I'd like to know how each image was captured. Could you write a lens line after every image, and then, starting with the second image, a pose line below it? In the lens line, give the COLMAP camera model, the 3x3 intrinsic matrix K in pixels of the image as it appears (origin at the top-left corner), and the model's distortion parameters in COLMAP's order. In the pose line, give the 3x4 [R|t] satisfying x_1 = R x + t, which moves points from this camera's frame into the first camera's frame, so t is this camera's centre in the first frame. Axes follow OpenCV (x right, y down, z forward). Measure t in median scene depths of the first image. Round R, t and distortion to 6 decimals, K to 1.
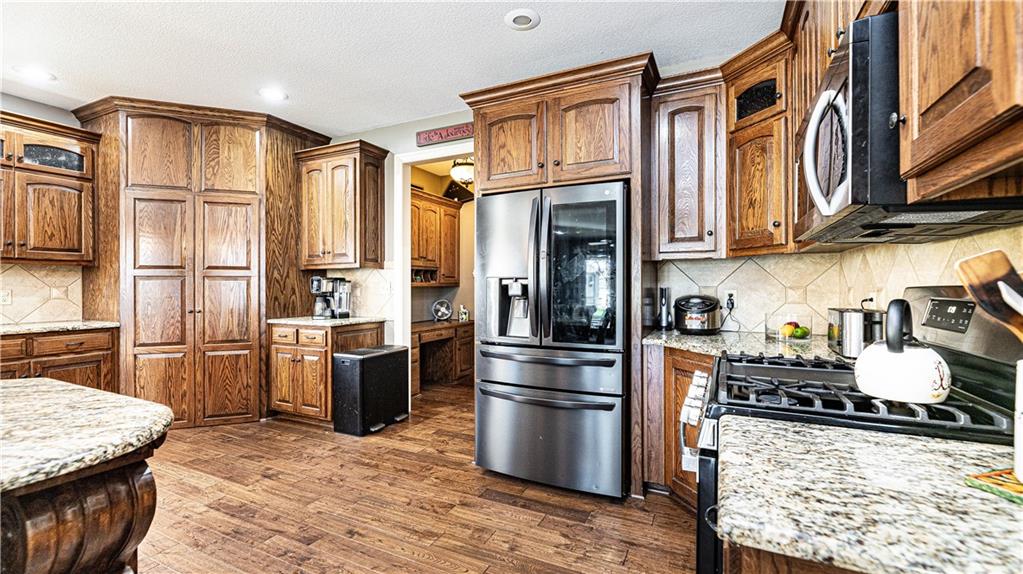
lens RADIAL K [[420.2, 0, 514.6], [0, 420.2, 286.4], [0, 0, 1]] dist [-0.003361, -0.000838]
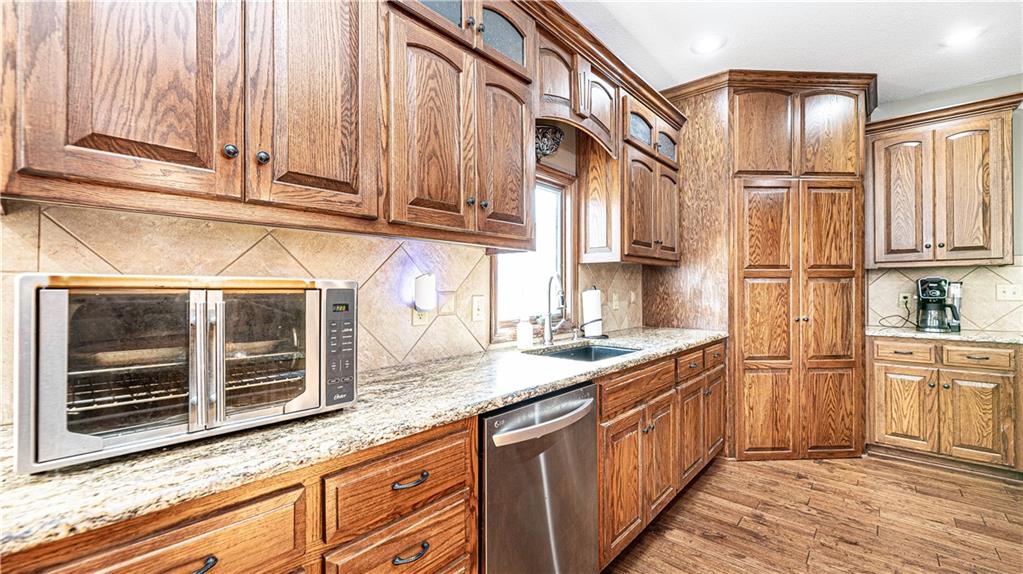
lens RADIAL K [[420.2, 0, 509.2], [0, 420.2, 286.3], [0, 0, 1]] dist [-0.003361, -0.000838]
pose [[0.957529, -0.001972, -0.288330, -0.618906], [0.000049, 0.999978, -0.006677, -0.000577], [0.288337, 0.006379, 0.957508, 0.021706]]
